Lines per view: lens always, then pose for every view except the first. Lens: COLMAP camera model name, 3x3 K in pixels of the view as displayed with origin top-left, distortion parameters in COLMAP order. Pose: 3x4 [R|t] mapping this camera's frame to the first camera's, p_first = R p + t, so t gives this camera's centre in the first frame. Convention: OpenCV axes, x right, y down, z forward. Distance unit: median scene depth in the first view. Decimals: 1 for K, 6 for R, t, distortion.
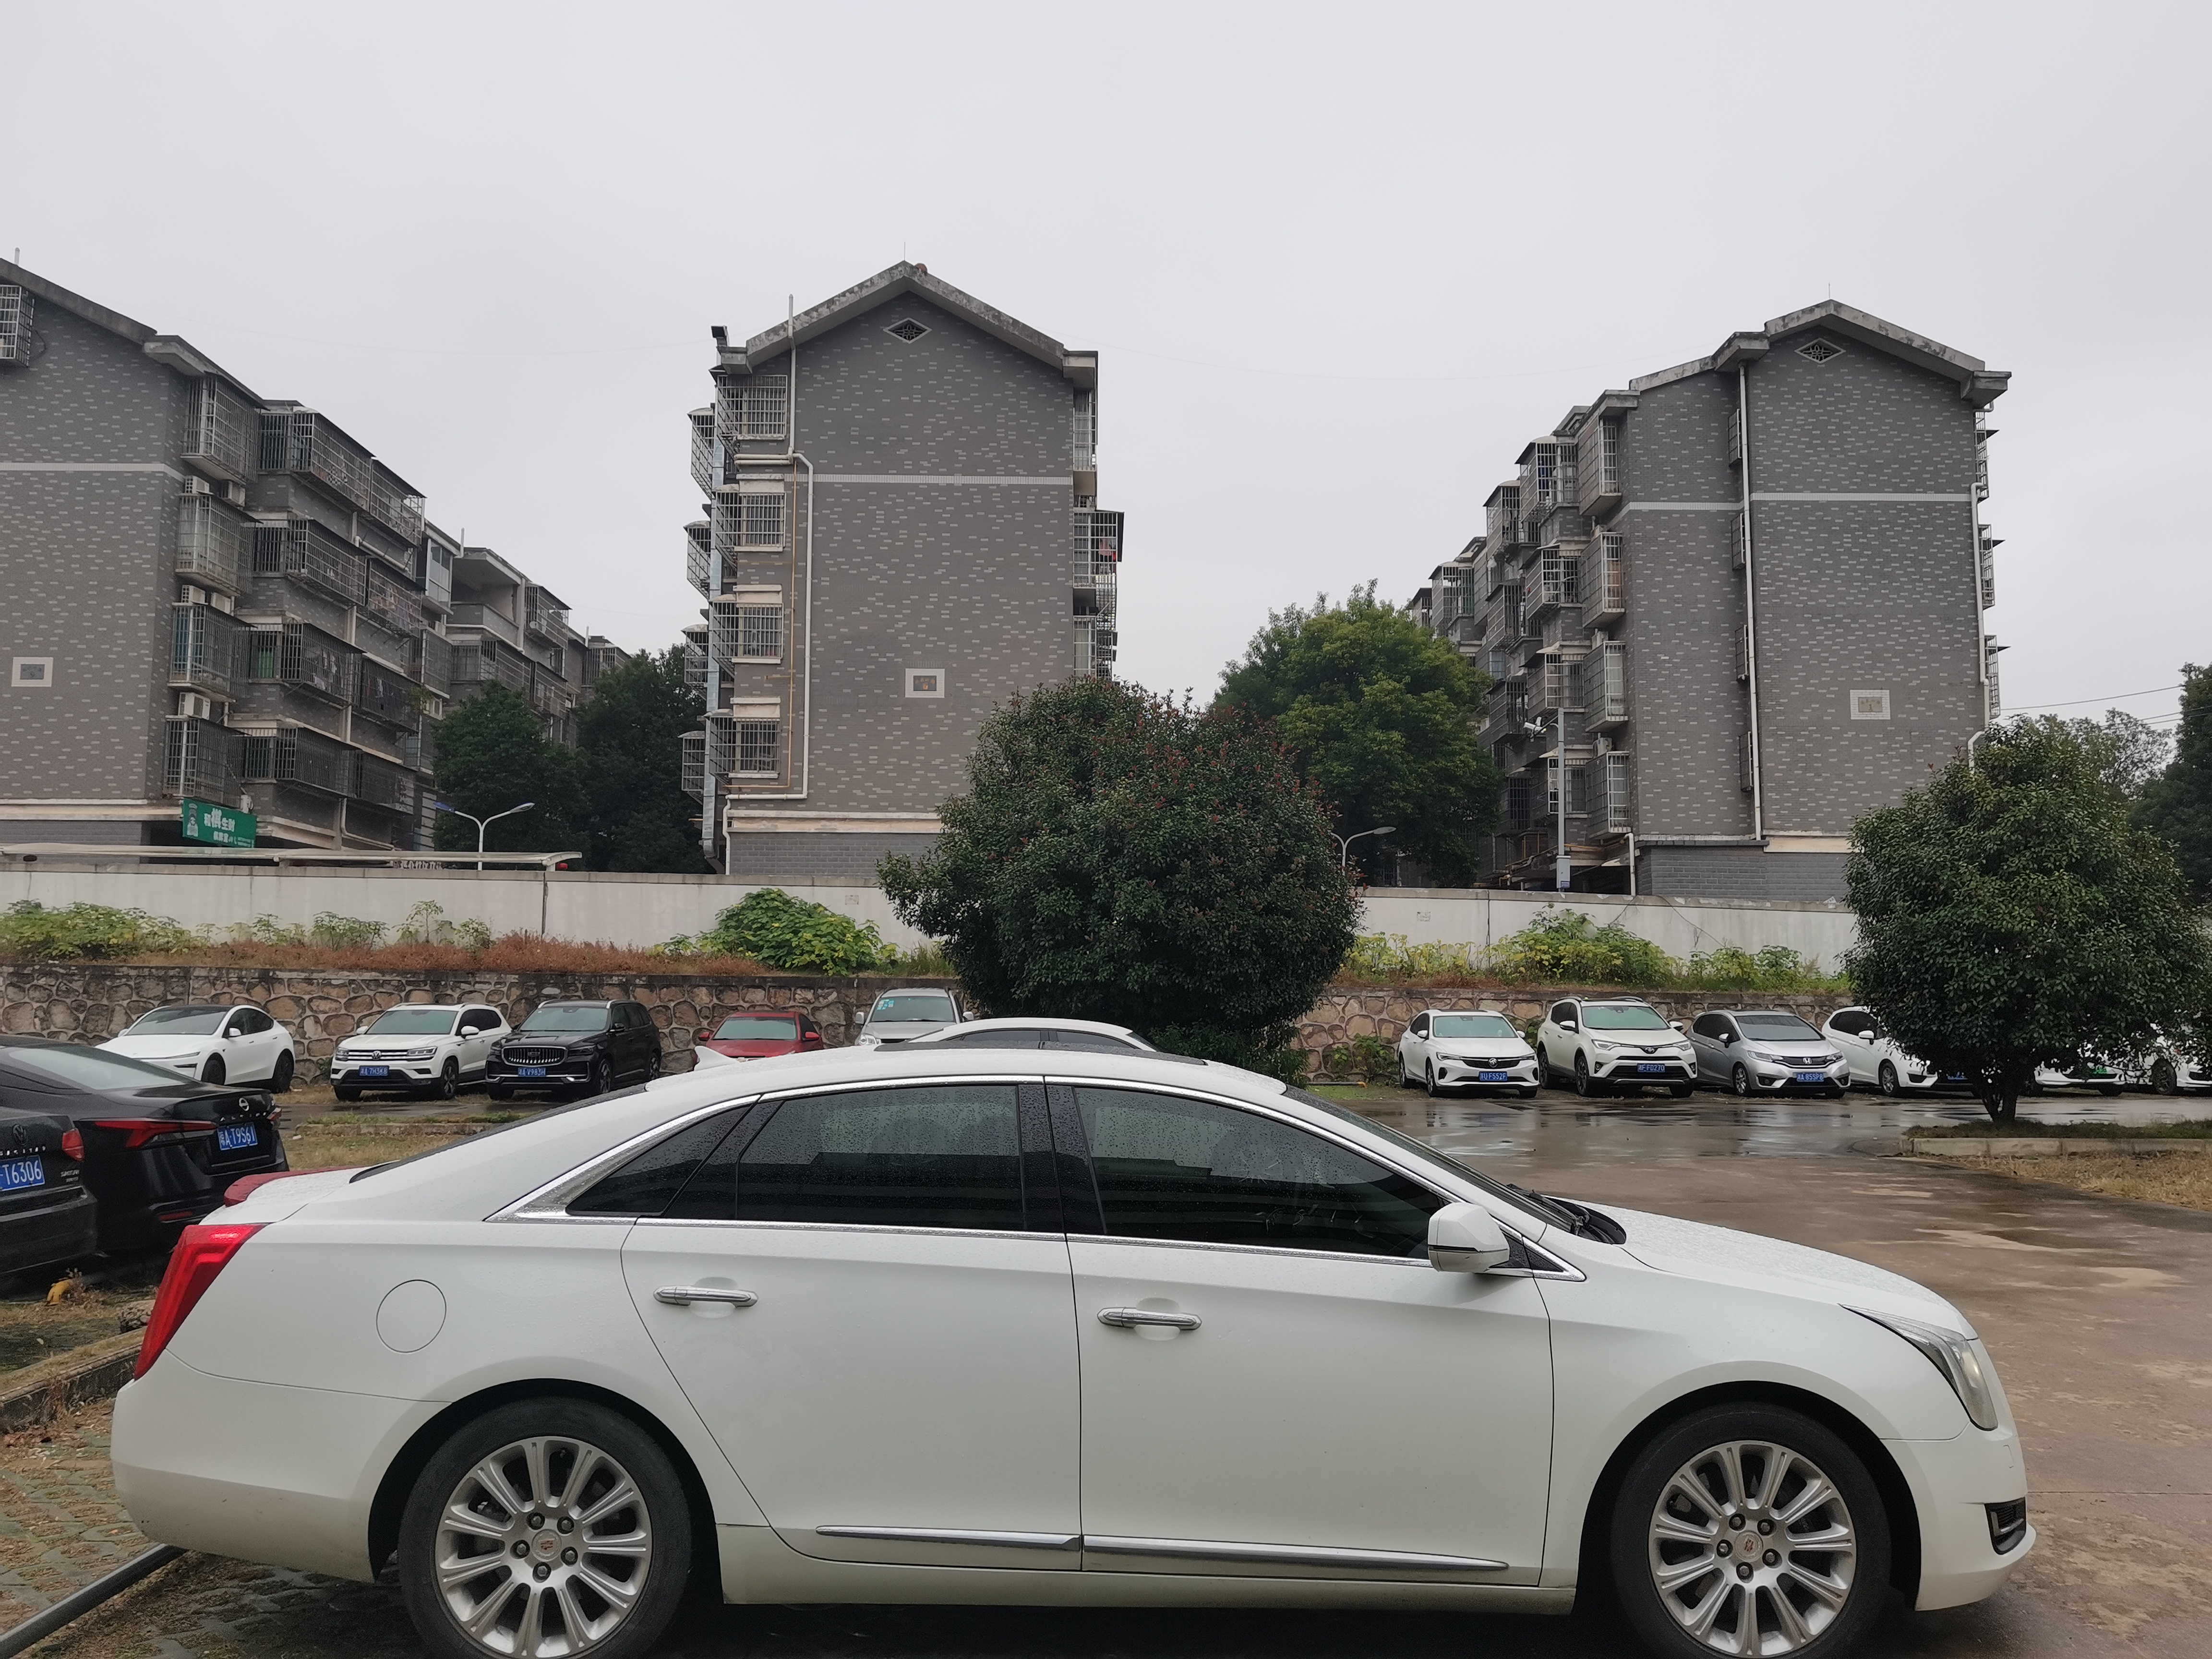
lens RADIAL K [[1758.6, 0, 1114.9], [0, 1758.6, 821.3], [0, 0, 1]] dist [0.034367, -0.038862]
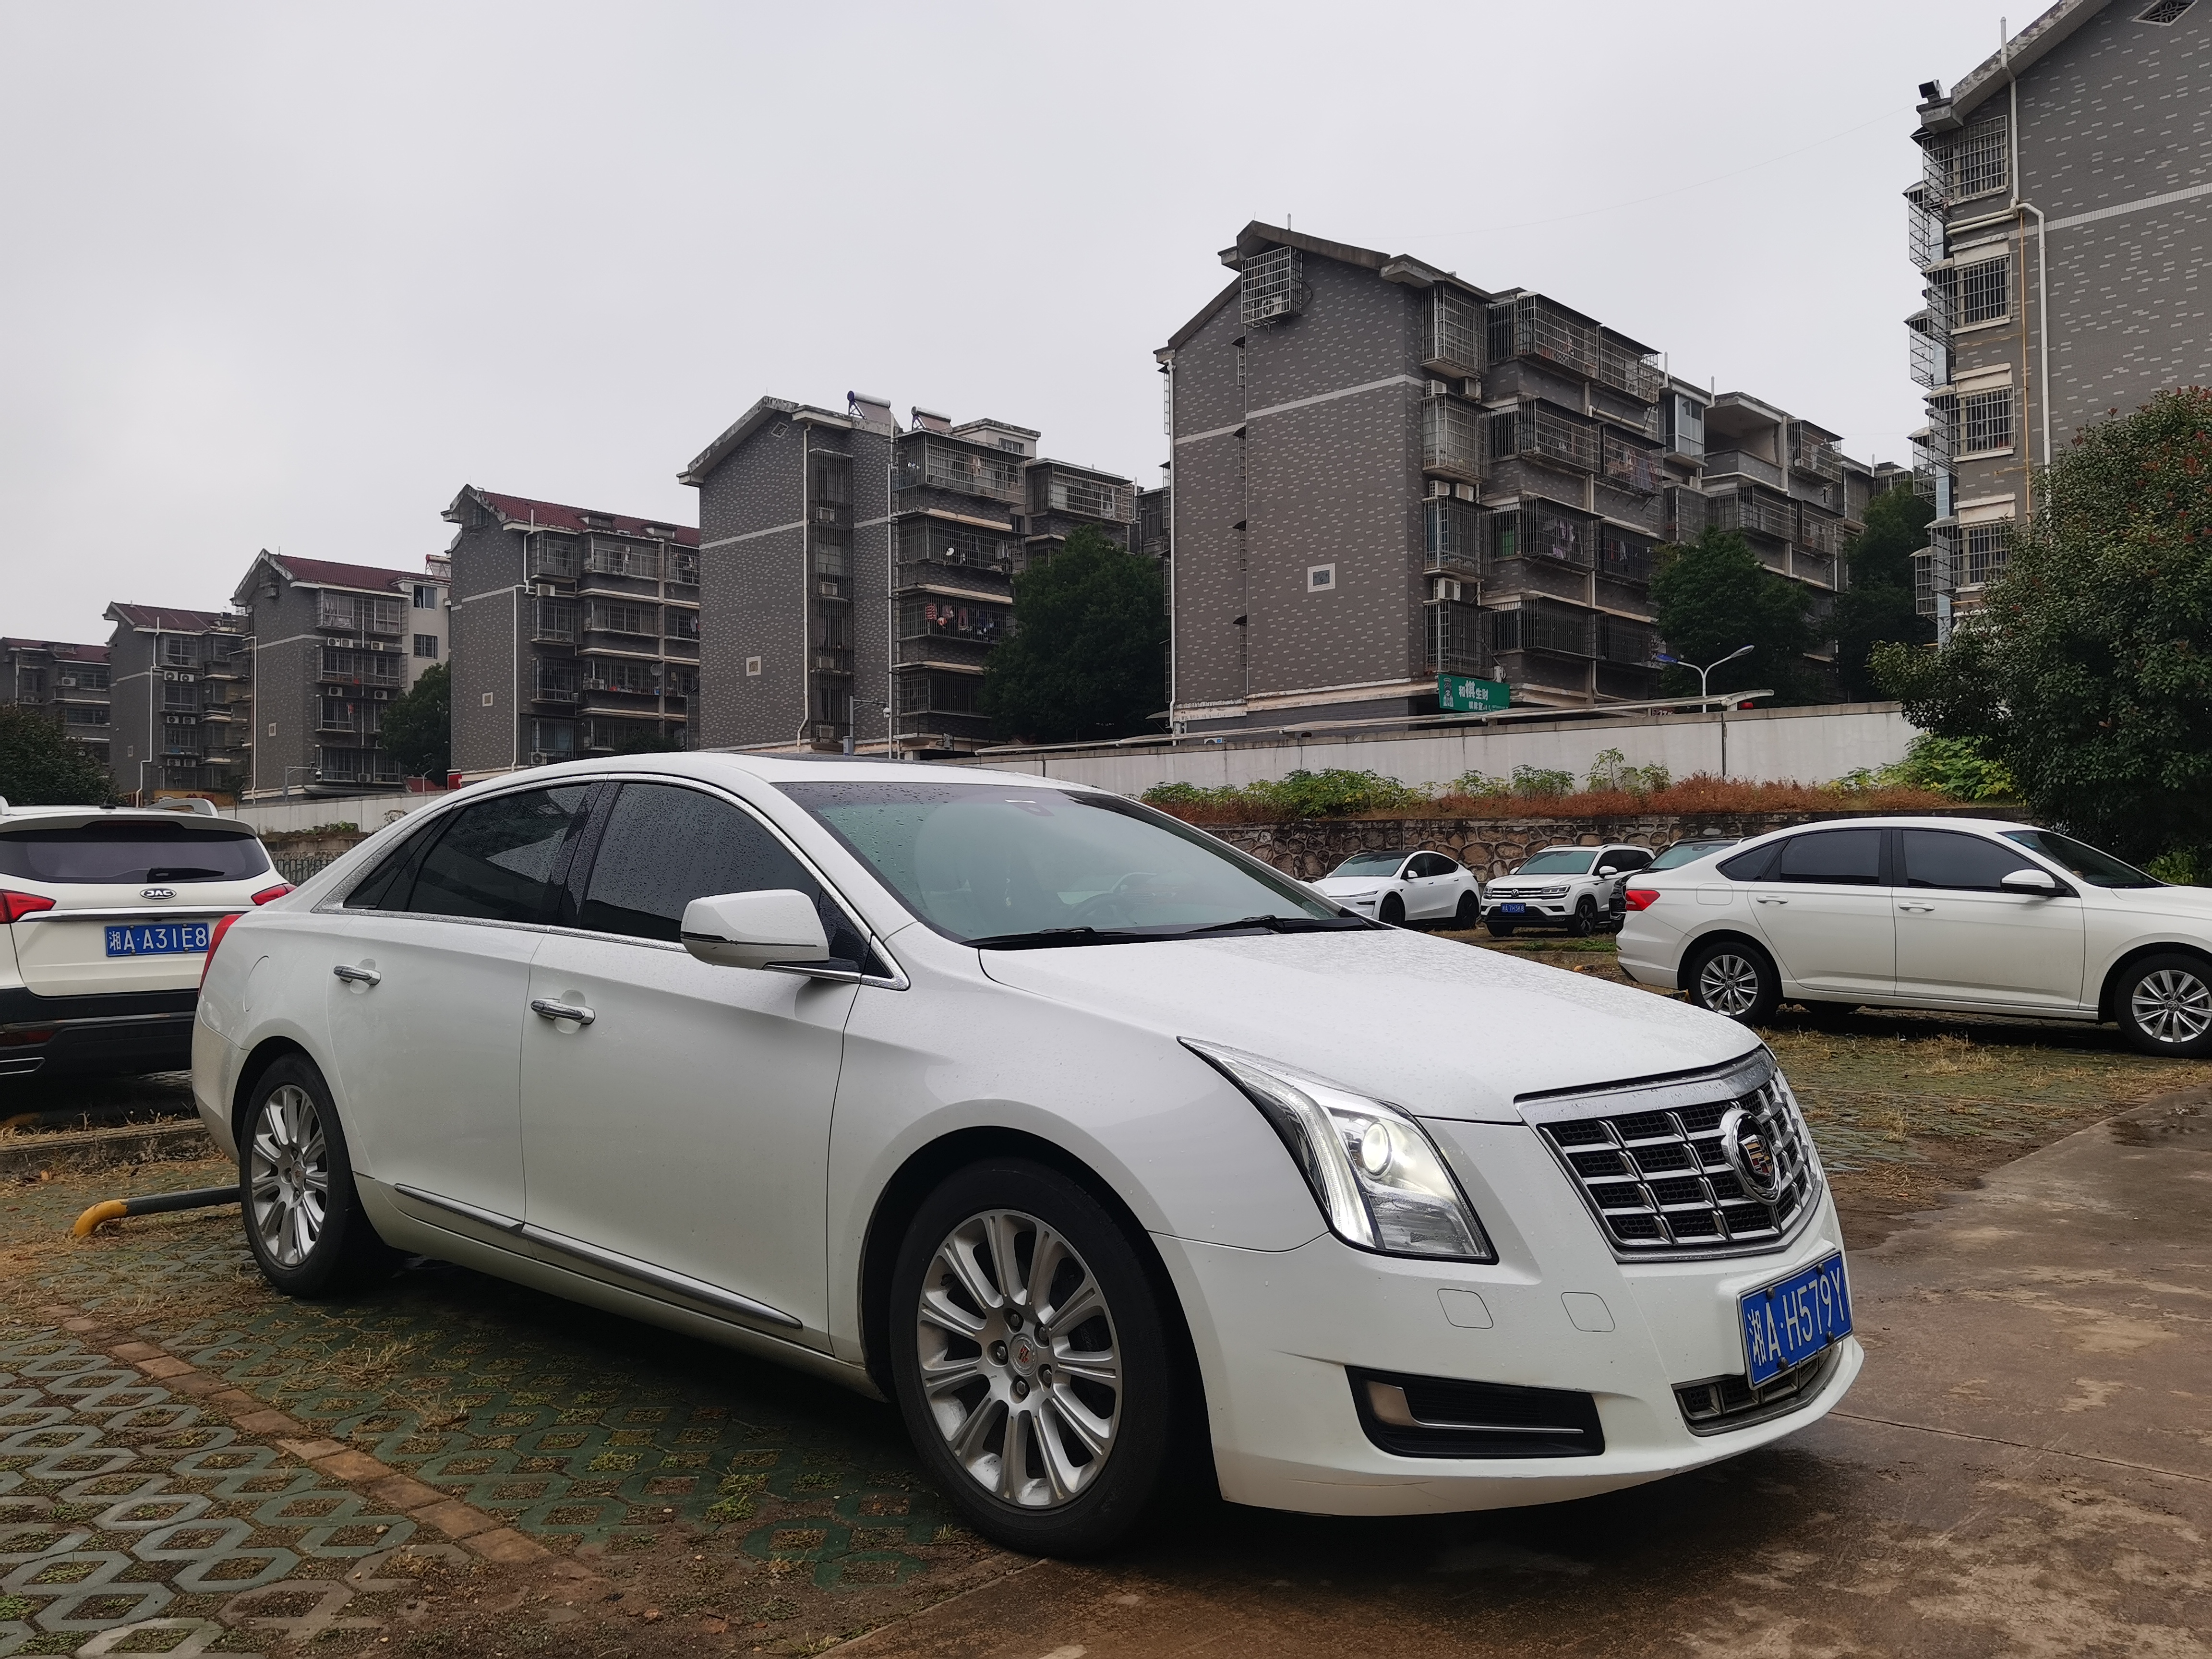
lens RADIAL K [[1758.6, 0, 1124.4], [0, 1758.6, 832.5], [0, 0, 1]] dist [0.034367, -0.038862]
pose [[0.718445, -0.030196, -0.694928, 0.098569], [0.086236, 0.995216, 0.045910, 0.018556], [0.690218, -0.092912, 0.717612, 0.058760]]
